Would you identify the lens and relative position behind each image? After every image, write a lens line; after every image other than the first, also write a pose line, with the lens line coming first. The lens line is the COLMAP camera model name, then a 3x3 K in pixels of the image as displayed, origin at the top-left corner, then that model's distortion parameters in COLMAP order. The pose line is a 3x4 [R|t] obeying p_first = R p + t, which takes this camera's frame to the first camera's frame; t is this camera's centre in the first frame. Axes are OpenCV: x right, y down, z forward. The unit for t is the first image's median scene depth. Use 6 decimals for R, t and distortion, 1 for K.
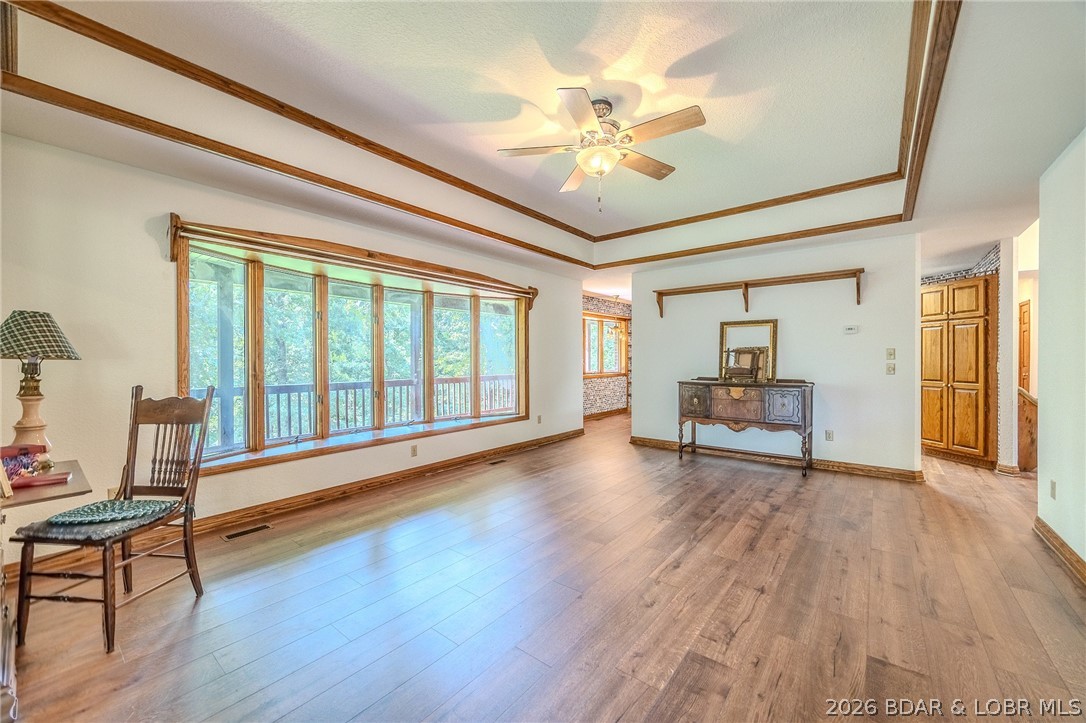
lens RADIAL K [[416.0, 0, 545.6], [0, 416.0, 360.6], [0, 0, 1]] dist [0.000615, -0.000009]
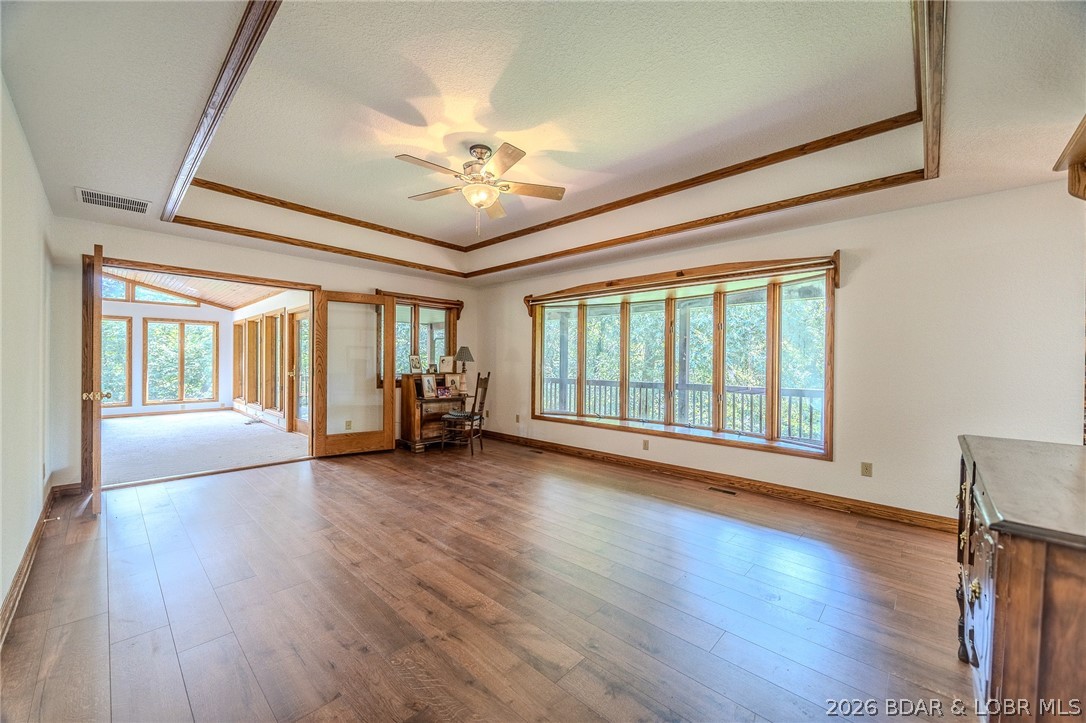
lens RADIAL K [[416.0, 0, 549.6], [0, 416.0, 363.8], [0, 0, 1]] dist [0.000615, -0.000009]
pose [[-0.072219, 0.009624, -0.997342, 1.026976], [-0.012859, 0.999861, 0.010579, -0.014324], [0.997306, 0.013588, -0.072086, 1.019402]]
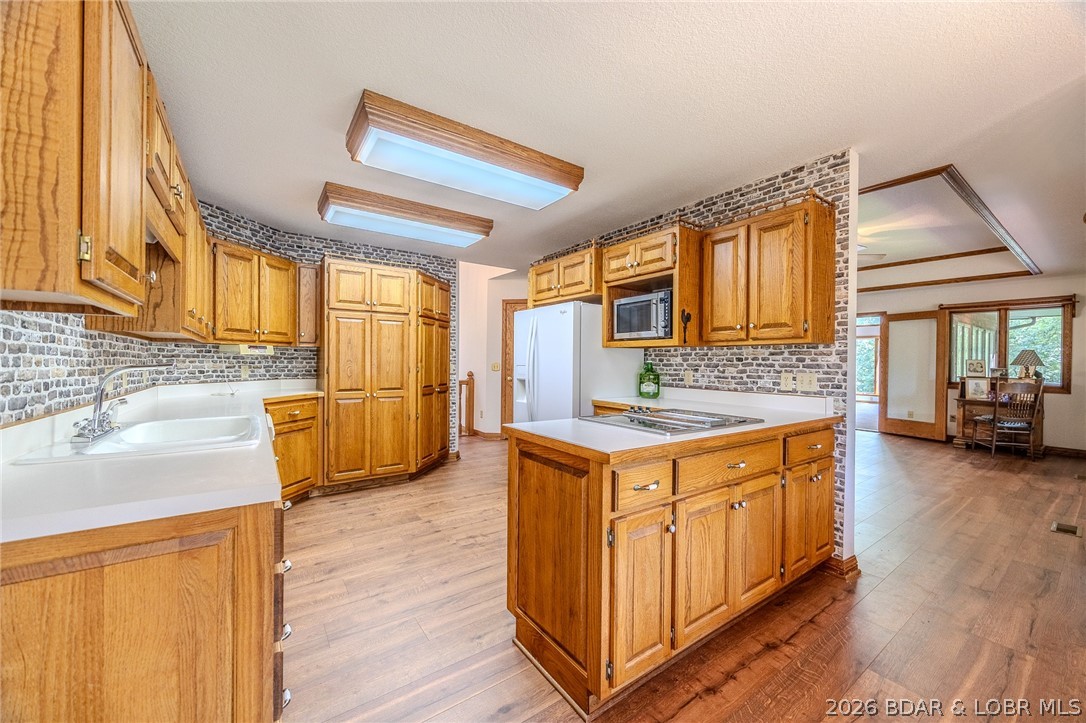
lens RADIAL K [[416.0, 0, 543.5], [0, 416.0, 363.5], [0, 0, 1]] dist [0.000615, -0.000009]
pose [[-0.961860, -0.011820, 0.273288, 0.682291], [-0.009864, 0.999915, 0.008533, -0.004324], [-0.273365, 0.005512, -0.961894, 2.587790]]
